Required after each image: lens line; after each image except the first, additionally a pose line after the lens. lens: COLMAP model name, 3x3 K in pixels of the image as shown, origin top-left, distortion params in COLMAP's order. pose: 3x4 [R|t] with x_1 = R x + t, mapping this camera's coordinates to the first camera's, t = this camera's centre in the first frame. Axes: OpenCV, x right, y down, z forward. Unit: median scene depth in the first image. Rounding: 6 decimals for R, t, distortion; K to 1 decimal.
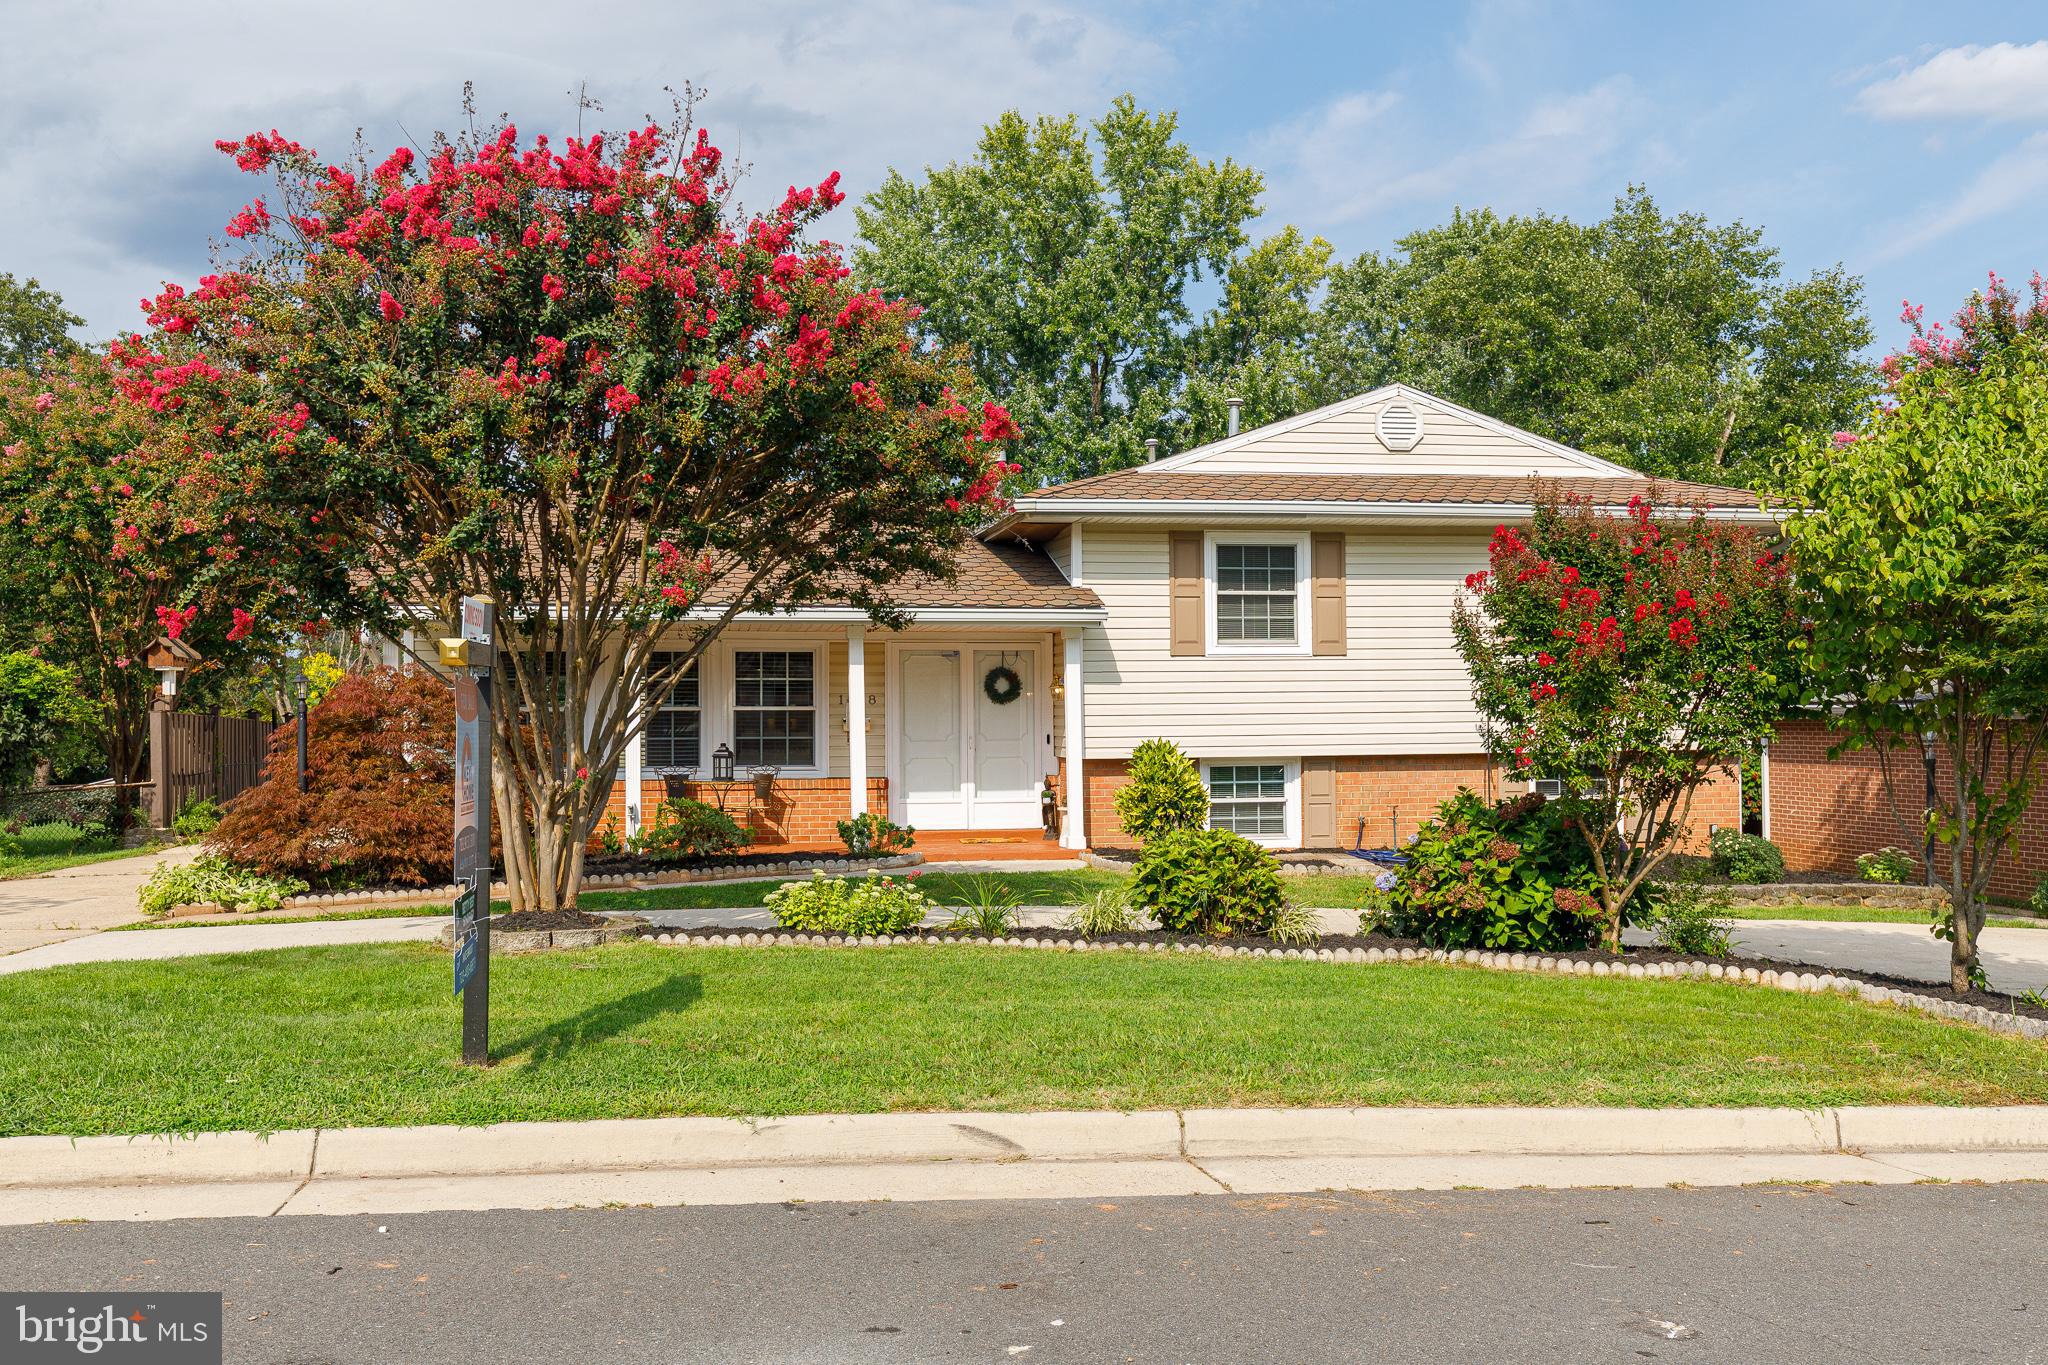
lens RADIAL K [[1710.8, 0, 1024.5], [0, 1710.8, 639.9], [0, 0, 1]] dist [-0.001872, -0.000061]
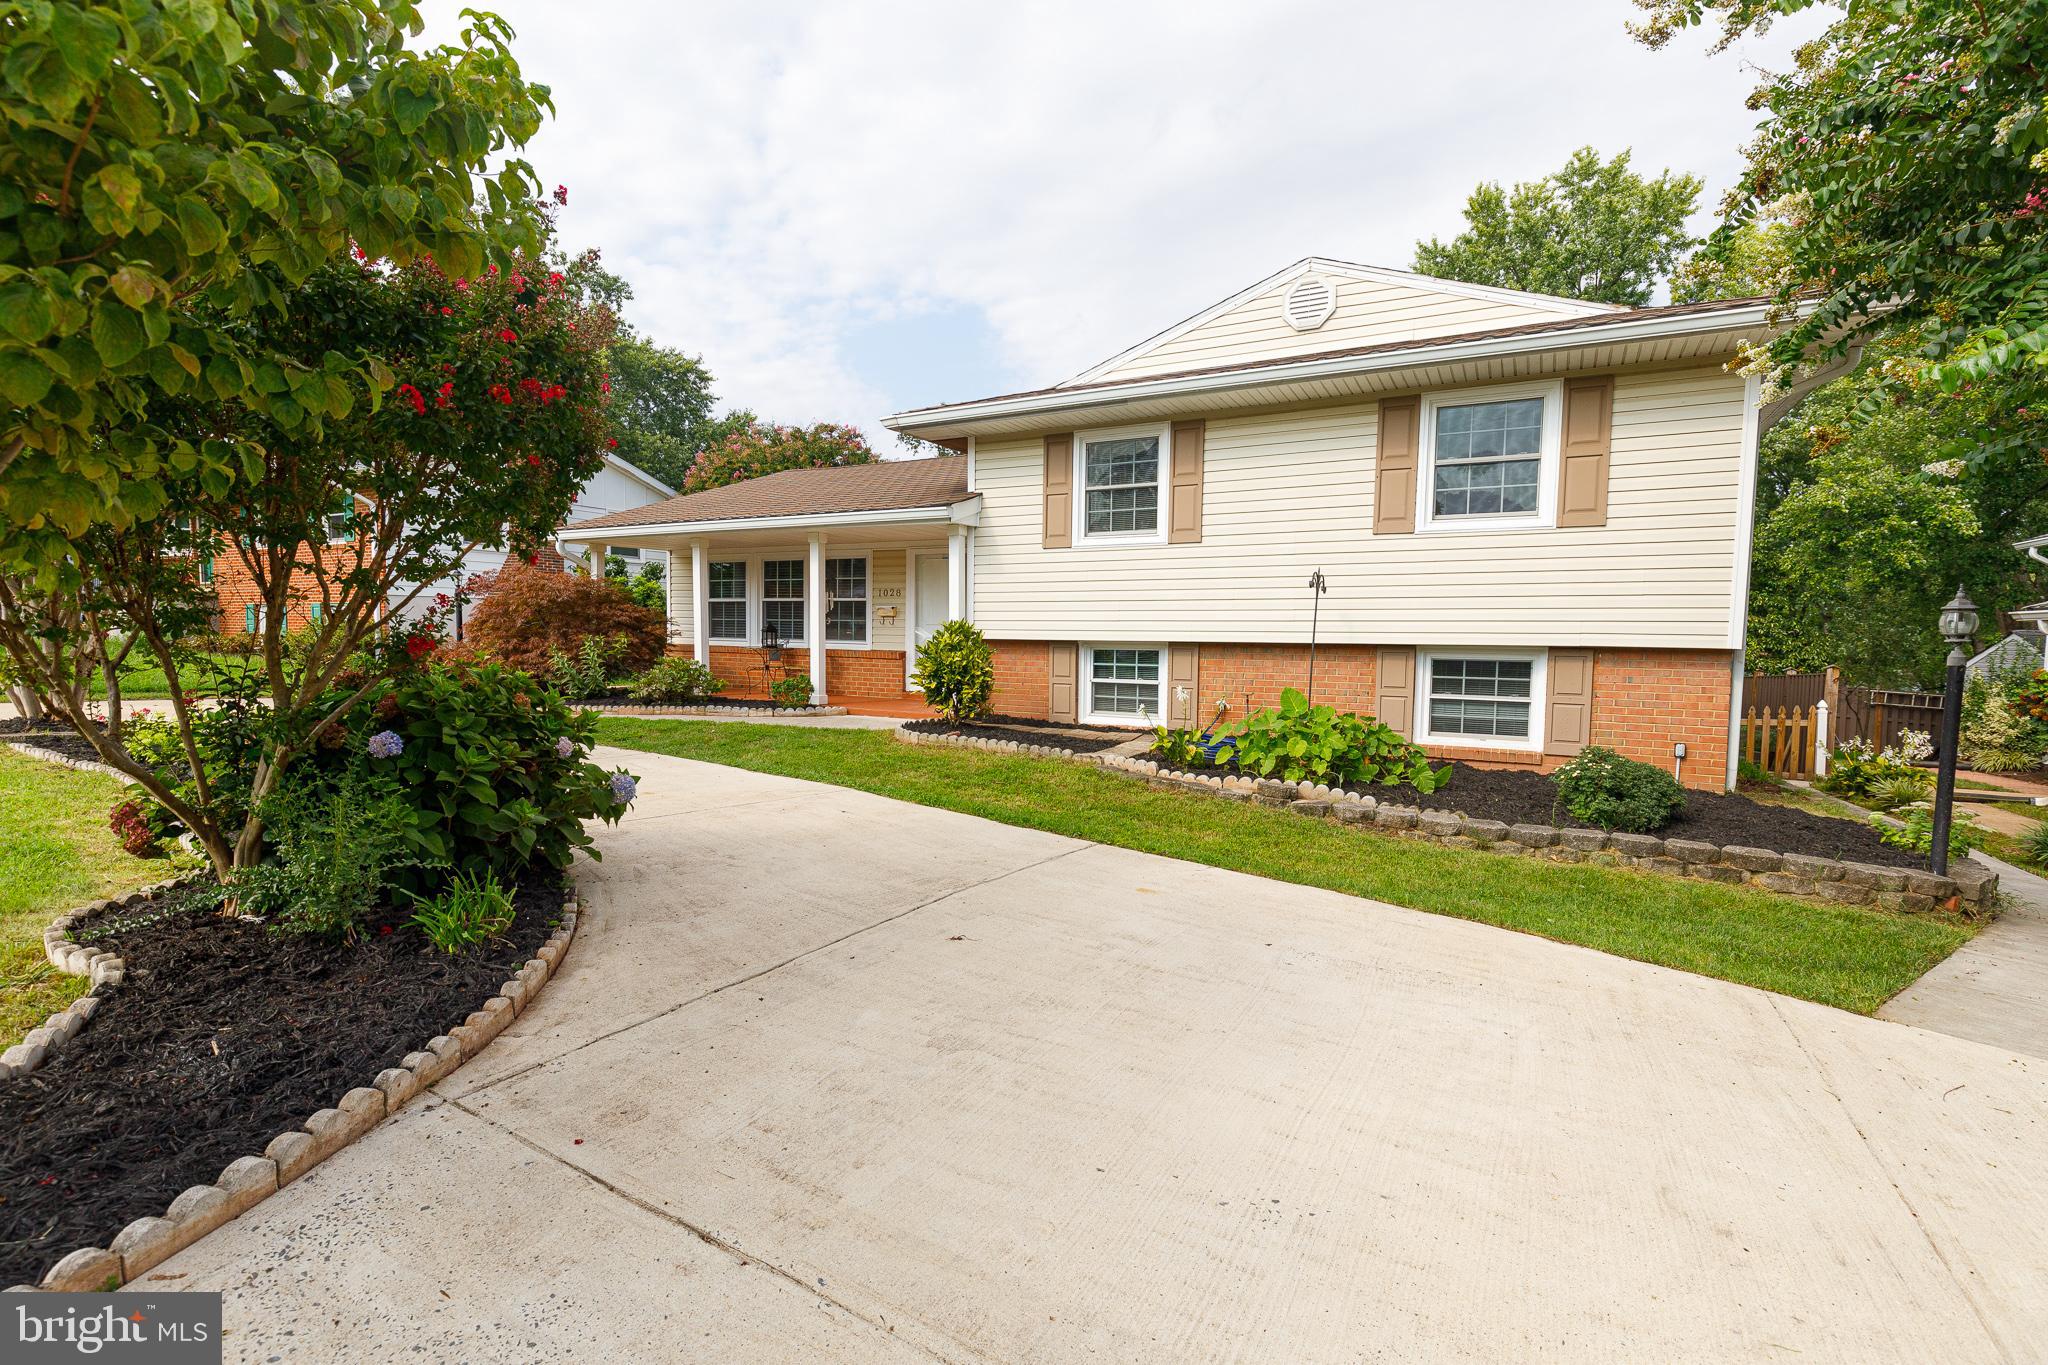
lens RADIAL K [[905.7, 0, 1035.7], [0, 905.7, 681.8], [0, 0, 1]] dist [0.002245, 0.000359]
pose [[0.788458, 0.050823, -0.612985, 0.441863], [0.002817, 0.996272, 0.086226, 0.044388], [0.615082, -0.069712, 0.785375, 0.515145]]
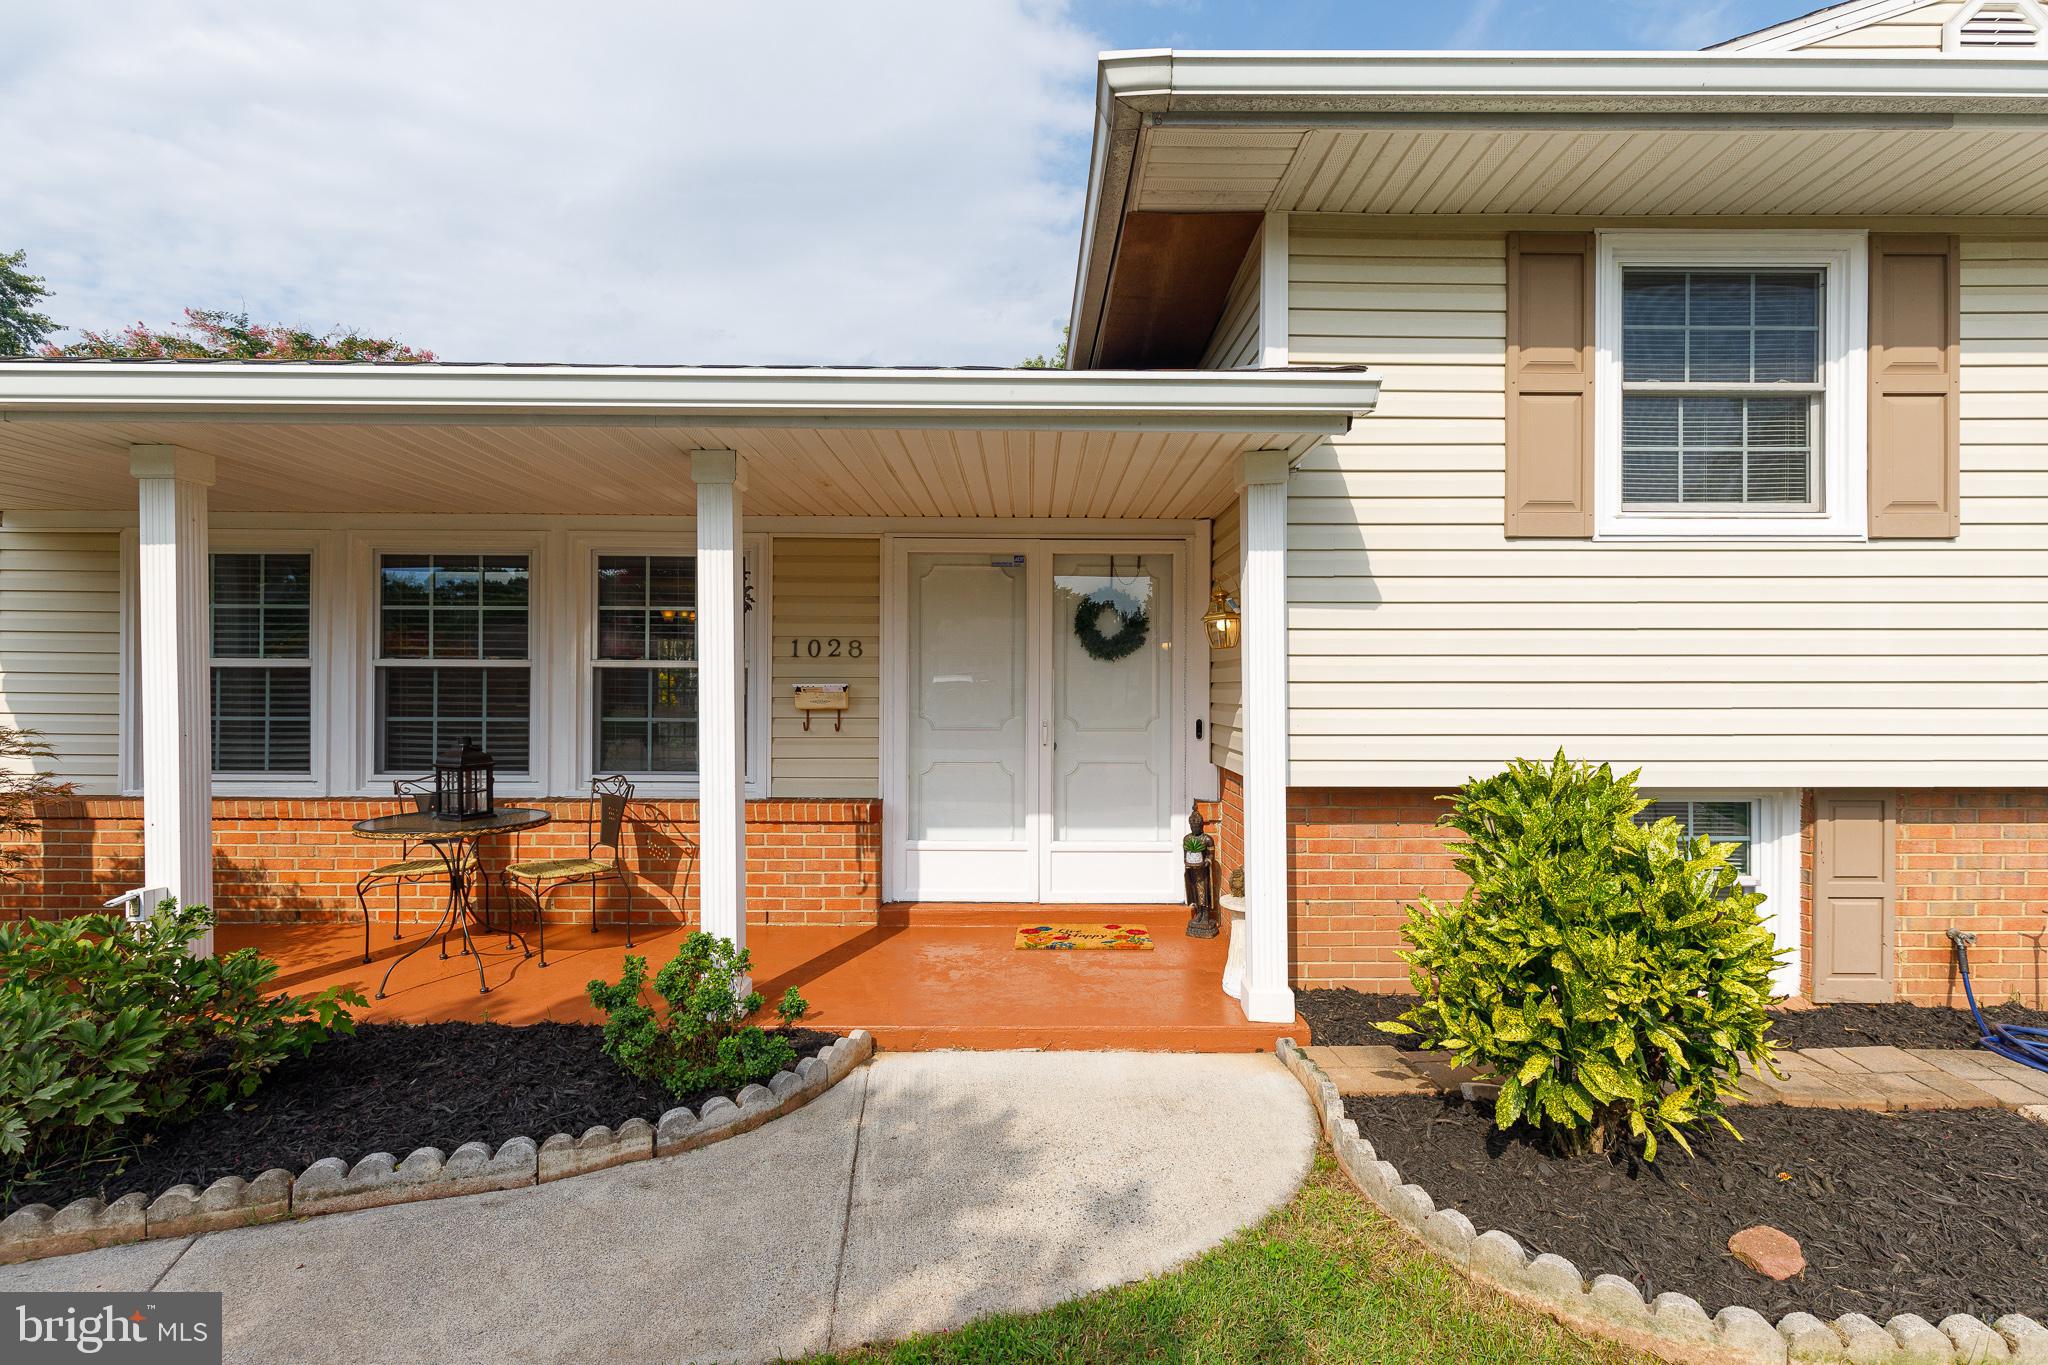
lens RADIAL K [[905.7, 0, 1035.7], [0, 905.7, 681.8], [0, 0, 1]] dist [0.002245, 0.000359]
pose [[0.986282, 0.009787, -0.164781, 0.010494], [-0.004010, 0.999367, 0.035353, 0.035583], [0.165023, -0.034208, 0.985696, 0.752846]]
